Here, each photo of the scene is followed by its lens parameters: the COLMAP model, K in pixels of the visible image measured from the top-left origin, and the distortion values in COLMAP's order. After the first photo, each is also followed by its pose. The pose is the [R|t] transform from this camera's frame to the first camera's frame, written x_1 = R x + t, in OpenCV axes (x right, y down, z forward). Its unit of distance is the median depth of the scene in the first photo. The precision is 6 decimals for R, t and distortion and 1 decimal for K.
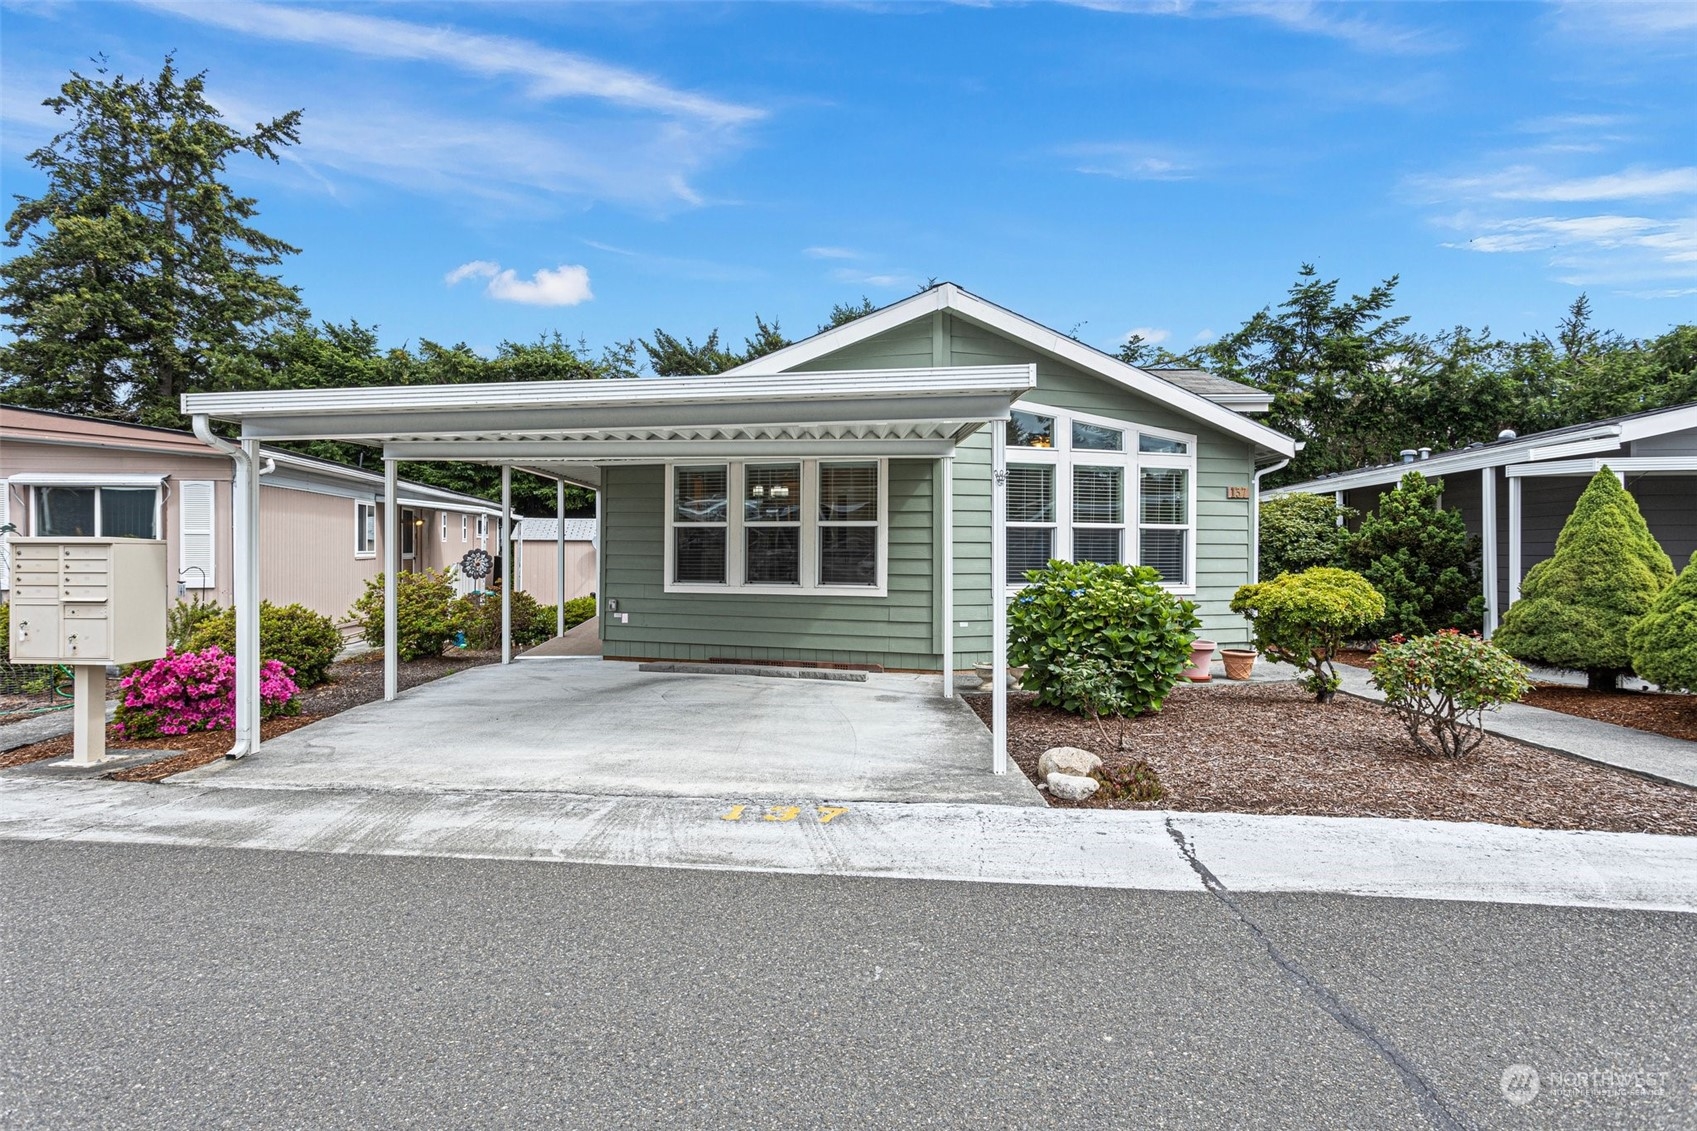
lens RADIAL K [[911.1, 0, 850.9], [0, 911.1, 536.4], [0, 0, 1]] dist [-0.012524, 0.012236]
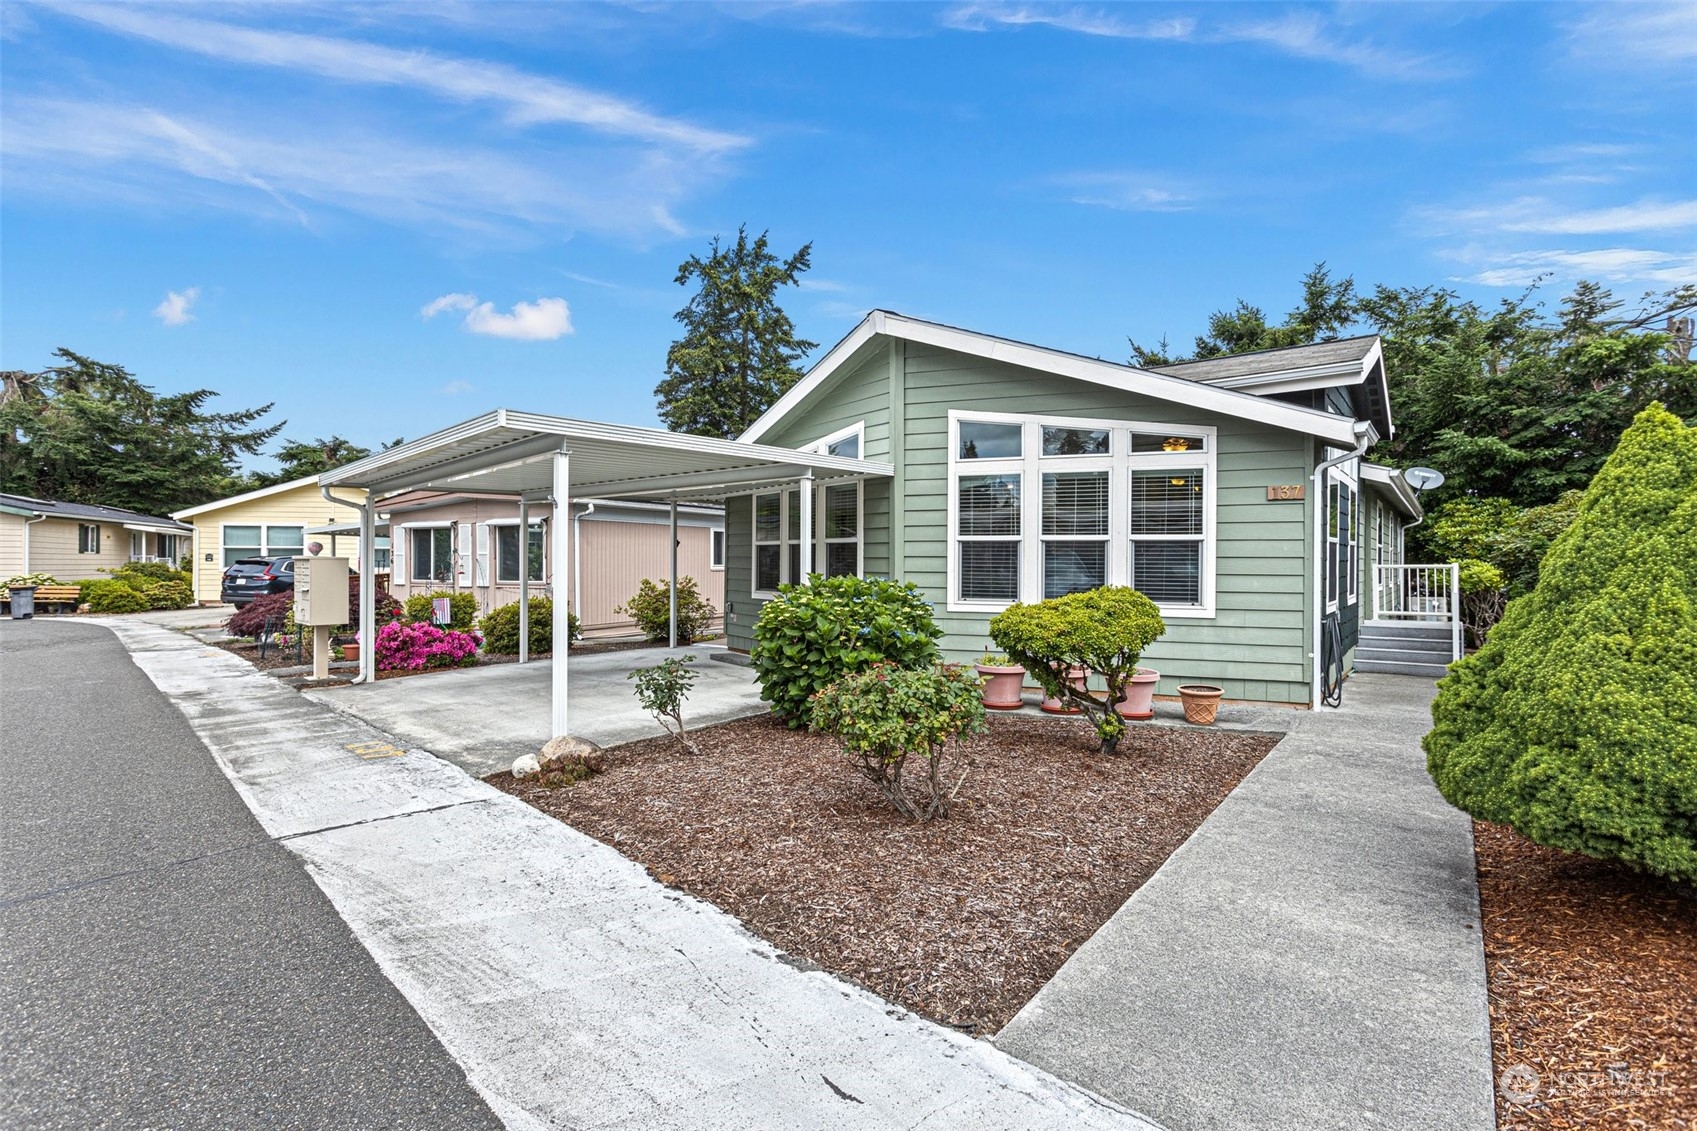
lens RADIAL K [[816.9, 0, 842.9], [0, 816.9, 542.5], [0, 0, 1]] dist [0.002470, 0.000885]
pose [[0.785639, -0.014676, -0.618511, 0.586836], [0.005553, 0.999846, -0.016672, 0.004990], [0.618660, 0.009664, 0.785599, 0.210484]]
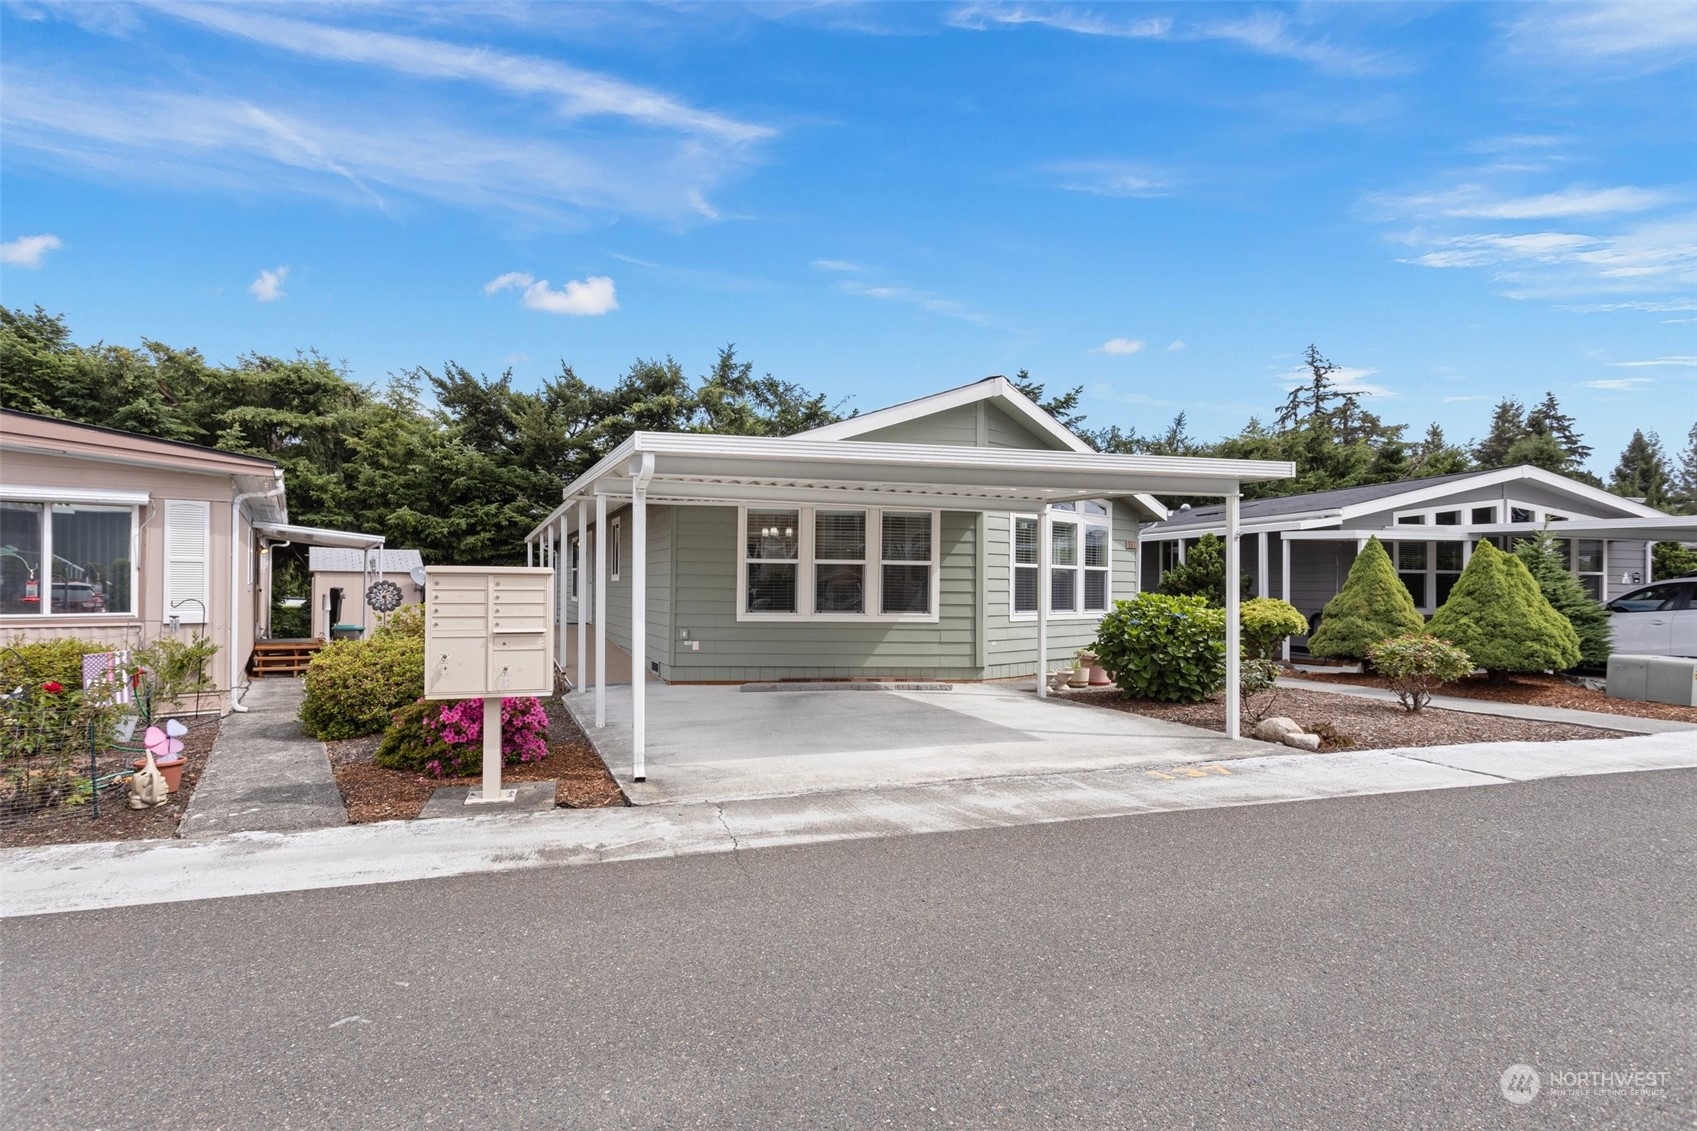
lens RADIAL K [[821.7, 0, 848.5], [0, 821.7, 565.5], [0, 0, 1]] dist [0.002034, 0.000587]
pose [[0.915660, 0.014951, 0.401676, -0.496817], [-0.011588, 0.999875, -0.010799, 0.002287], [-0.401787, 0.005233, 0.915718, 0.021930]]
